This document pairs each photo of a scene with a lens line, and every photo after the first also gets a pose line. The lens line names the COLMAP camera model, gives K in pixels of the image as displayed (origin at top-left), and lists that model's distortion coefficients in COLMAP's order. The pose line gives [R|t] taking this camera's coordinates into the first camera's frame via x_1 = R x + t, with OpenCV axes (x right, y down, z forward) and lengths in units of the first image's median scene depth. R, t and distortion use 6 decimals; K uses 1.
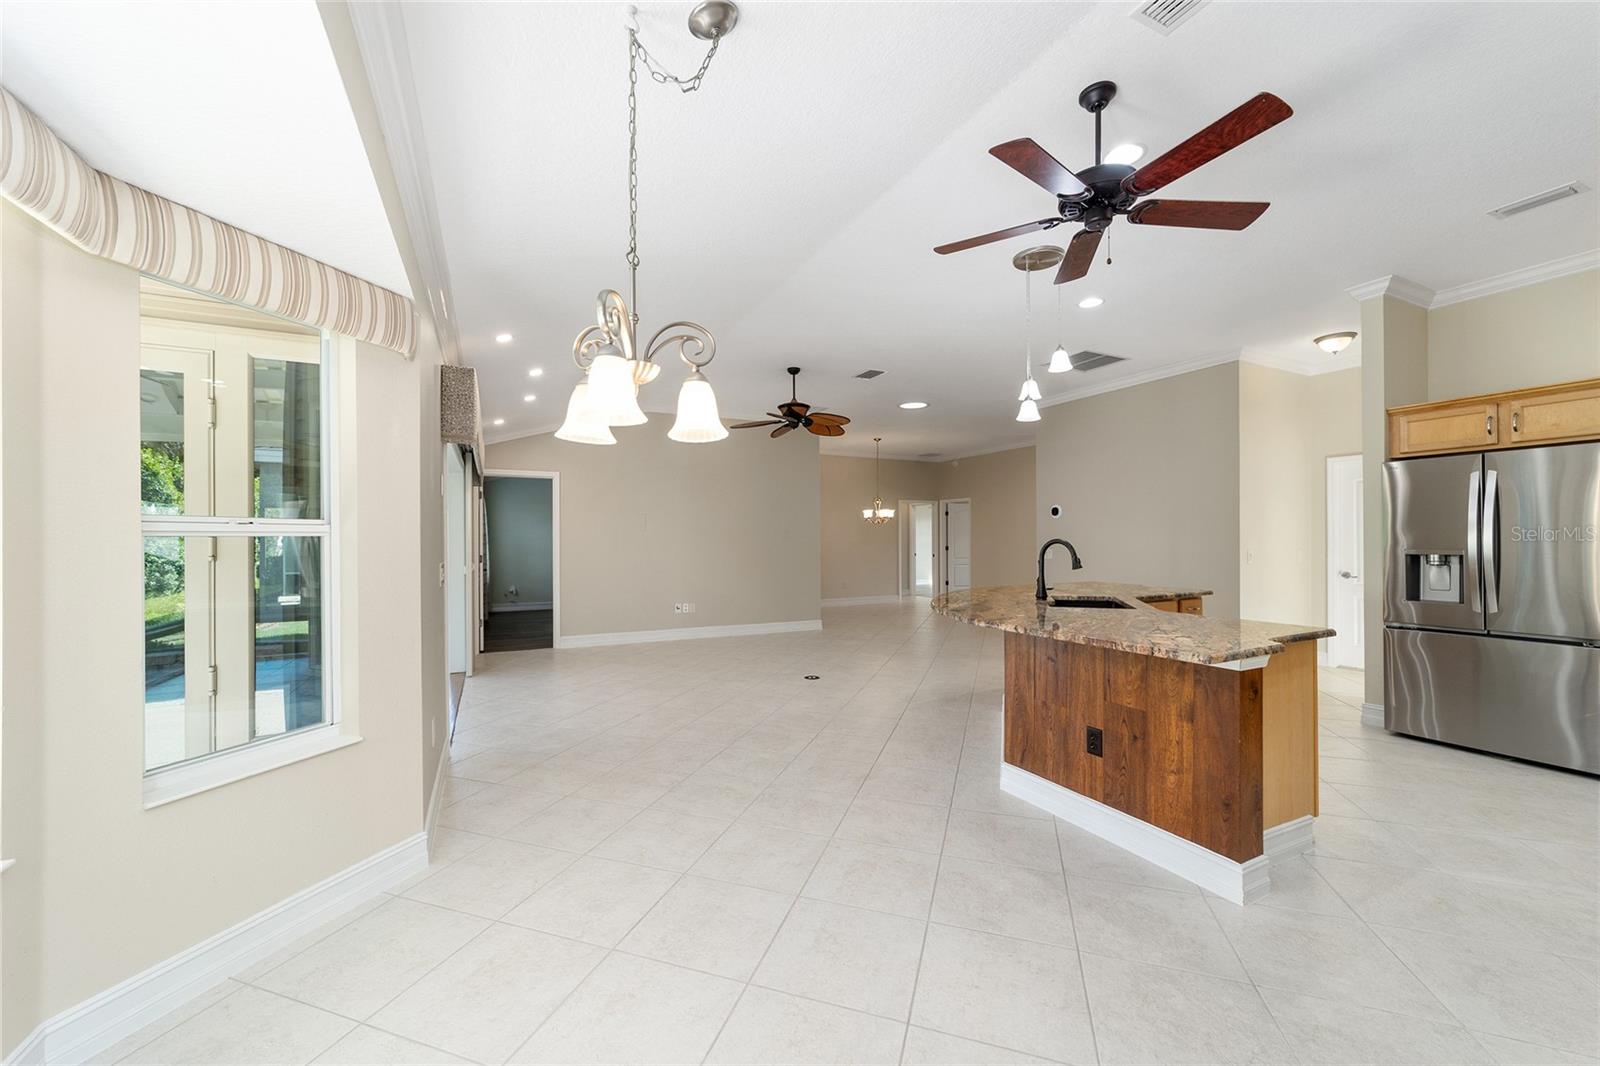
lens RADIAL K [[621.3, 0, 800.4], [0, 621.3, 549.8], [0, 0, 1]] dist [-0.002489, -0.000003]
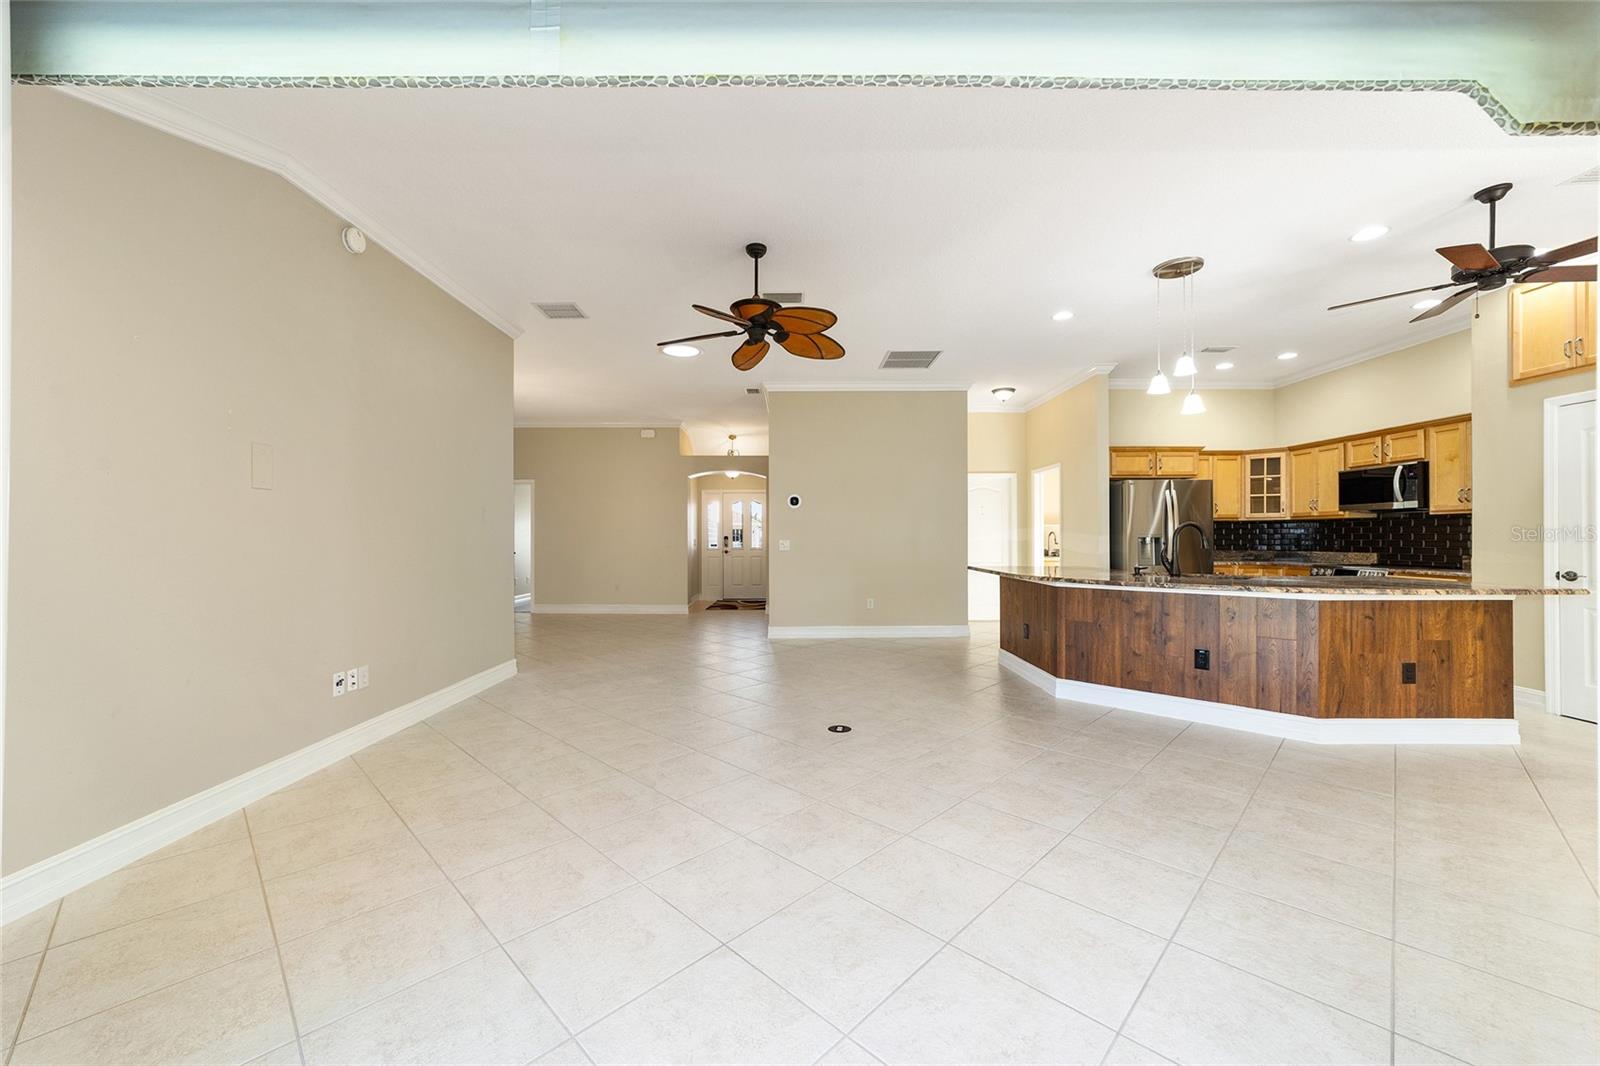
lens RADIAL K [[613.4, 0, 795.5], [0, 613.4, 534.3], [0, 0, 1]] dist [-0.009515, 0.005905]
pose [[0.440560, 0.008343, 0.897685, -1.233903], [0.014709, 0.999755, -0.016511, 0.016783], [-0.897603, 0.020478, 0.440329, 1.556089]]
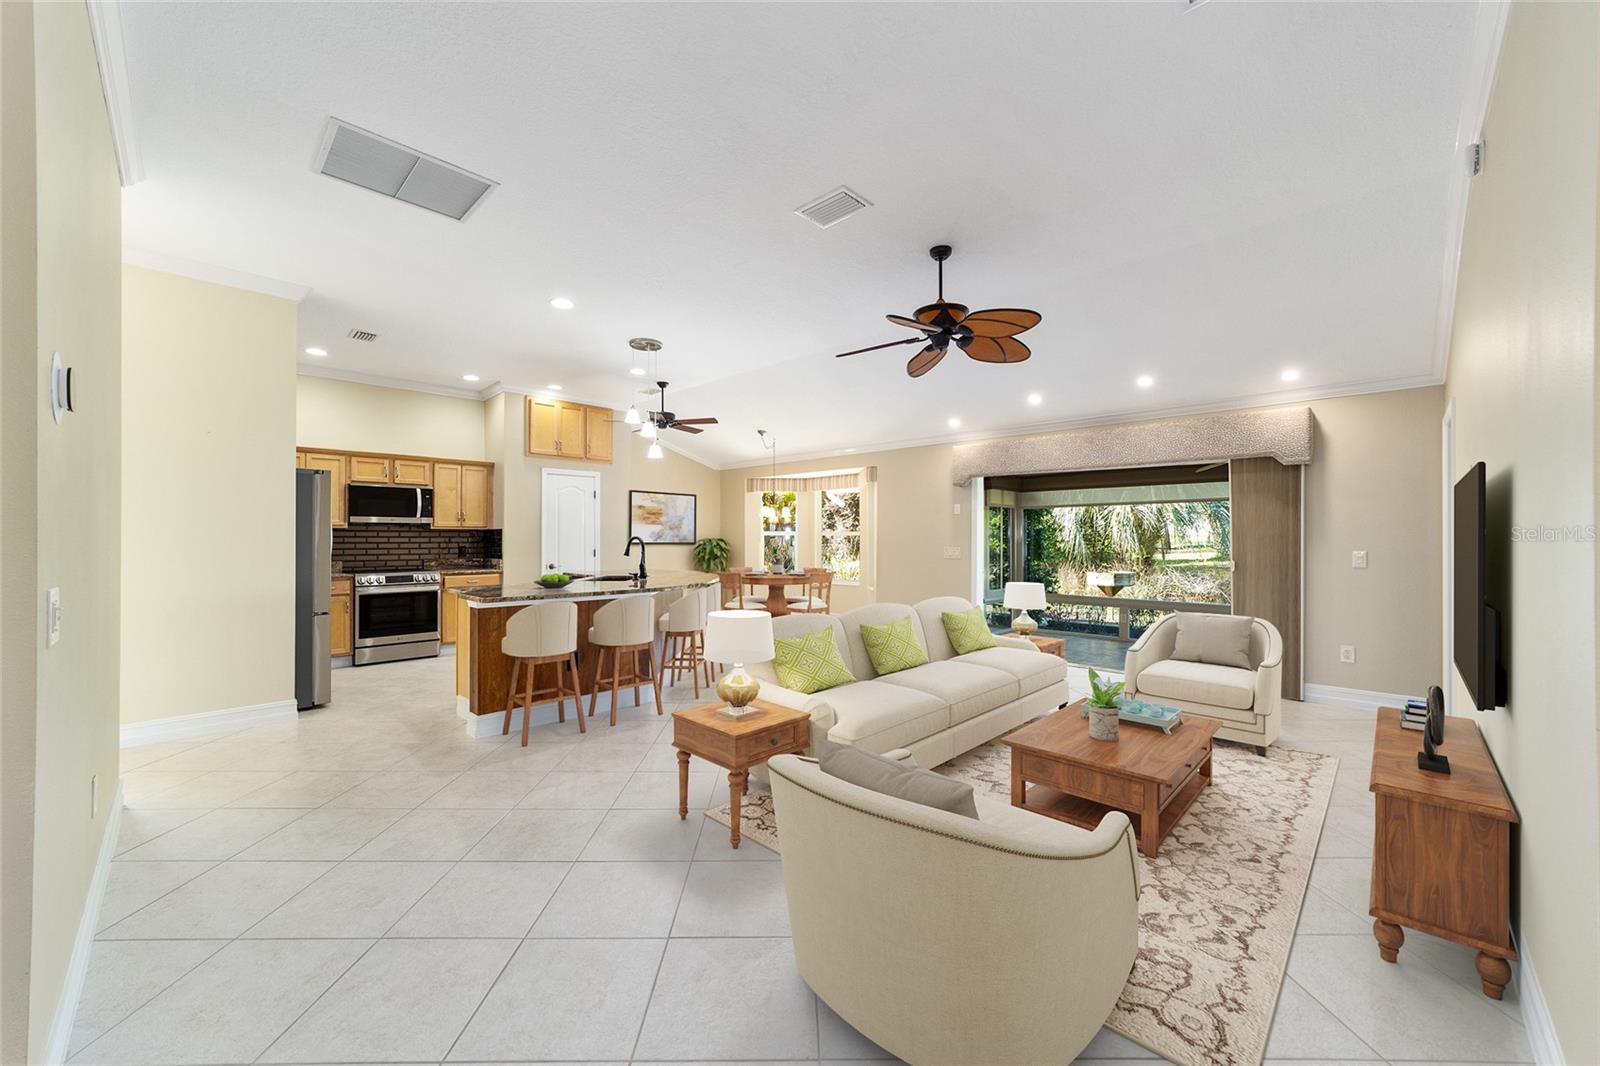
lens RADIAL K [[613.4, 0, 795.5], [0, 613.4, 534.3], [0, 0, 1]] dist [-0.009515, 0.005905]
pose [[-0.945925, 0.002910, -0.324373, 0.730261], [-0.001223, 0.999921, 0.012538, -0.057404], [0.324384, 0.012257, -0.945846, 3.432574]]
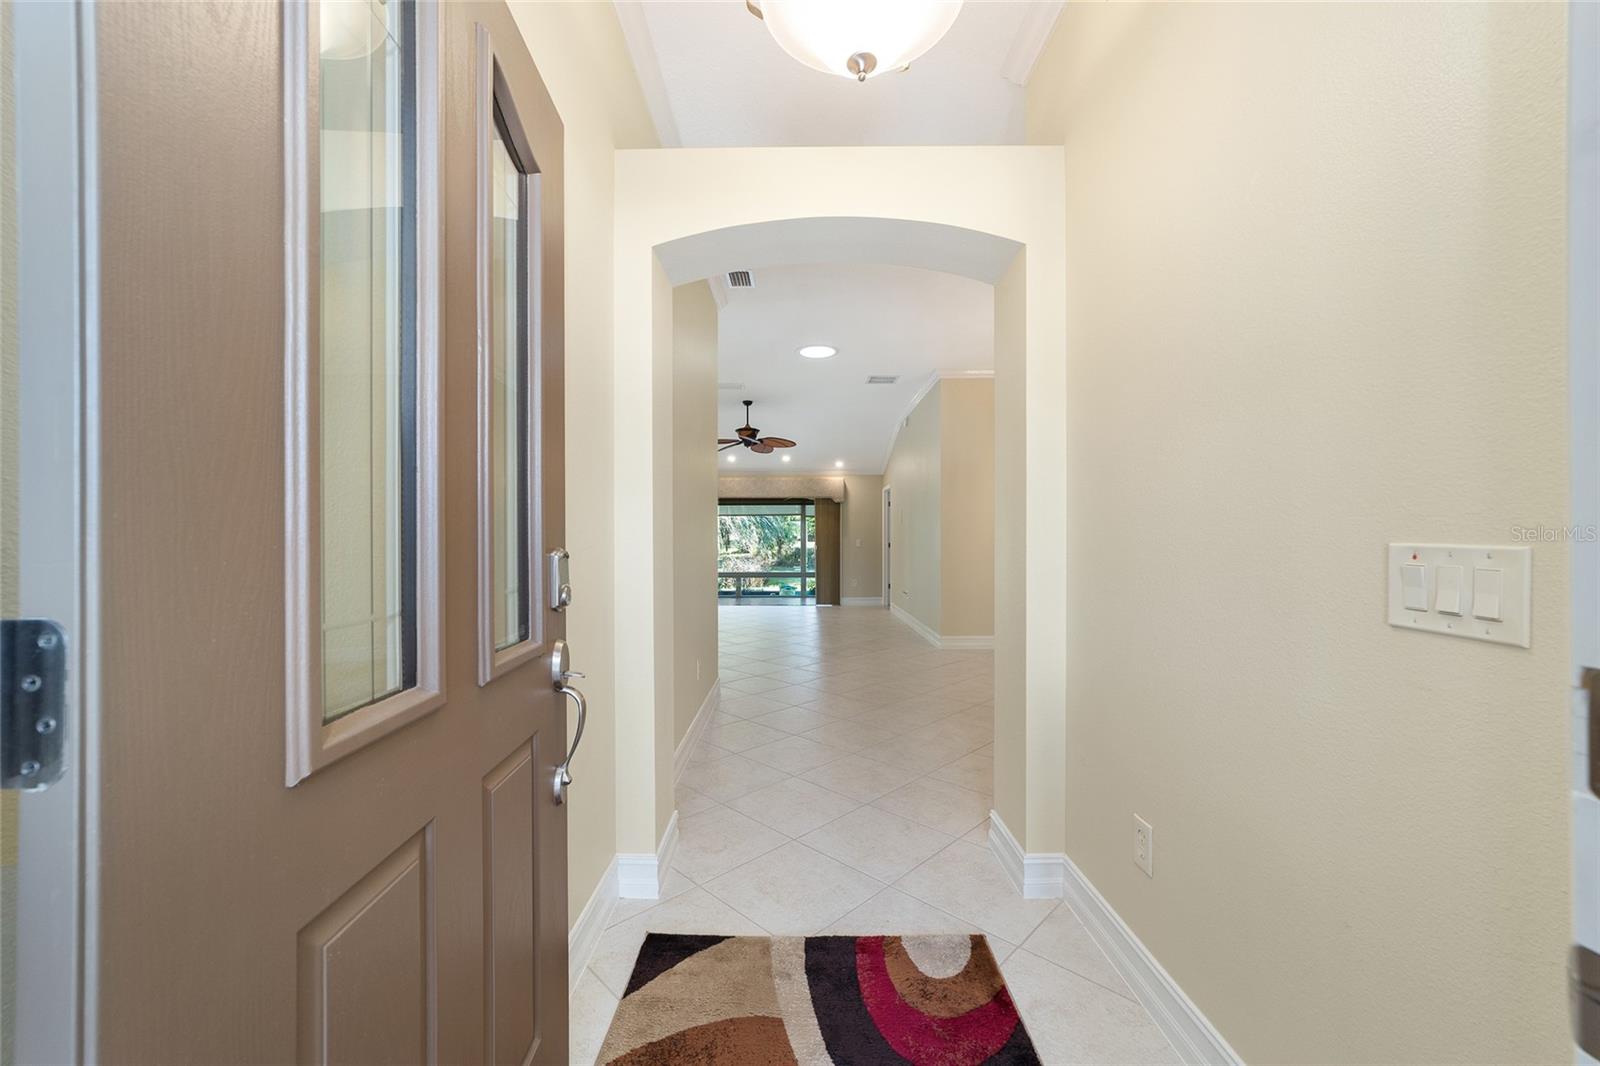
lens RADIAL K [[621.3, 0, 800.4], [0, 621.3, 549.8], [0, 0, 1]] dist [-0.002489, -0.000003]
pose [[-0.453060, 0.012384, -0.891394, 2.603260], [-0.009663, 0.999777, 0.018801, 0.000743], [0.891428, 0.017131, -0.452839, 3.878052]]
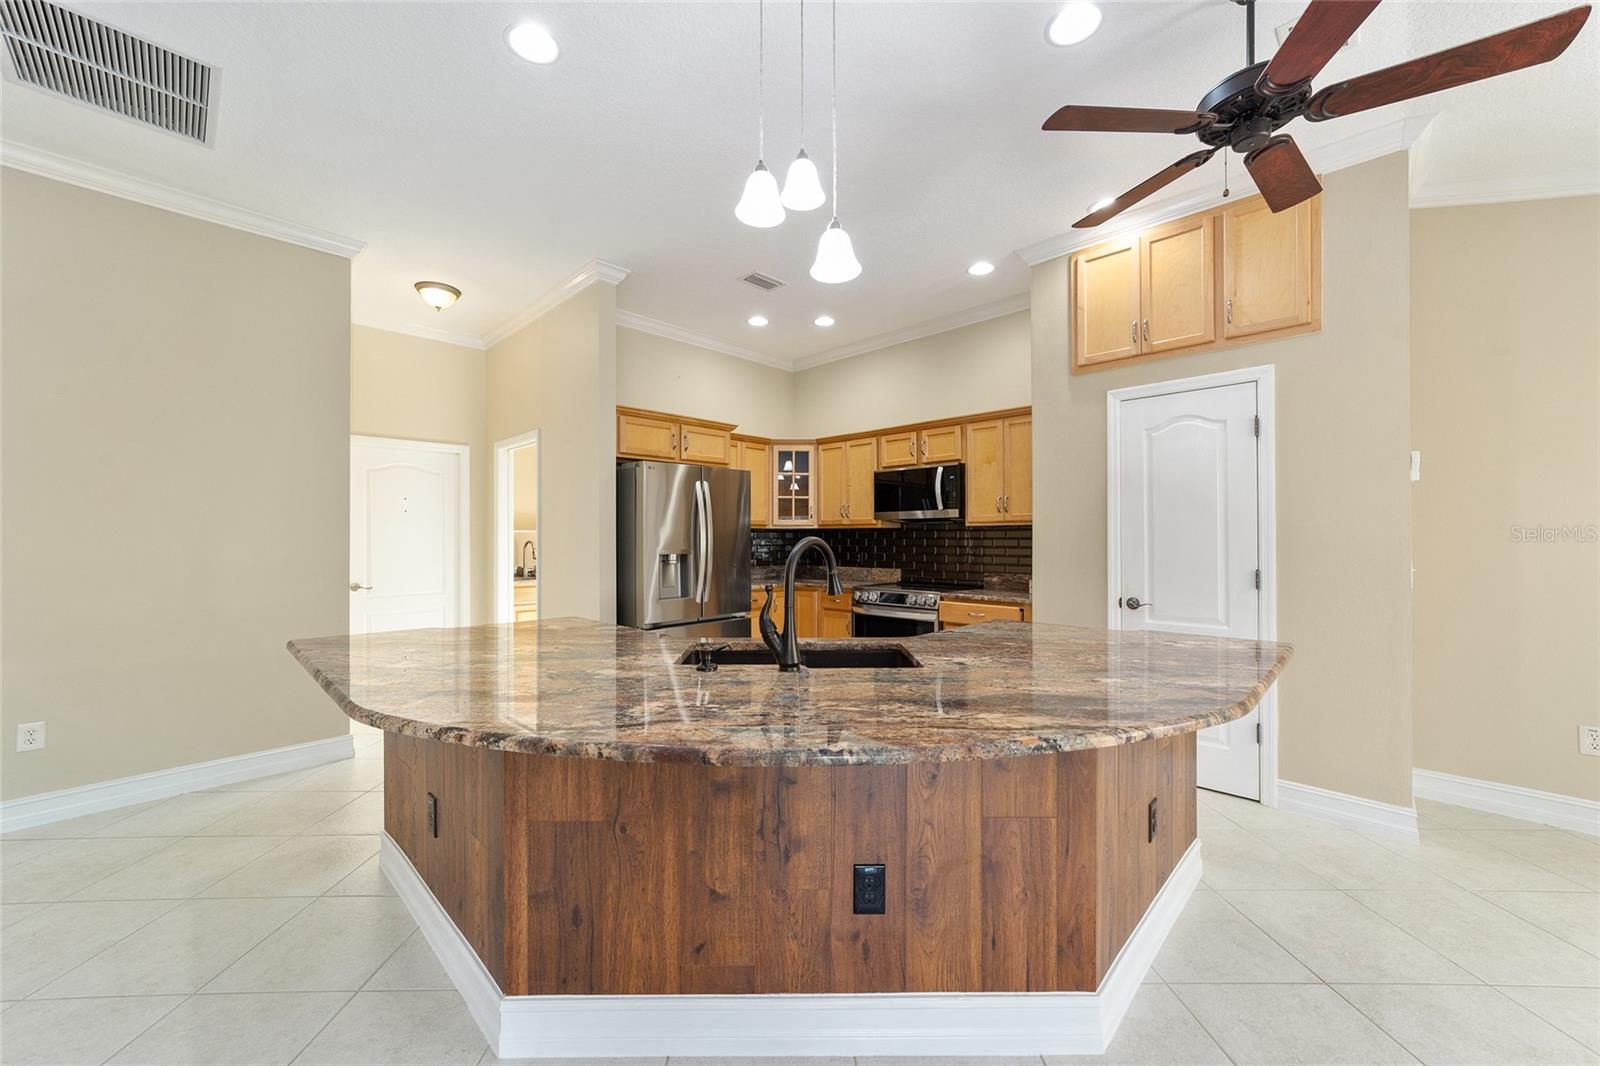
lens RADIAL K [[613.4, 0, 795.5], [0, 613.4, 534.3], [0, 0, 1]] dist [-0.009515, 0.005905]
pose [[-0.327836, 0.010670, 0.944674, -0.059554], [0.018972, 0.999809, -0.004709, -0.025262], [-0.944544, 0.016379, -0.327976, 1.582173]]
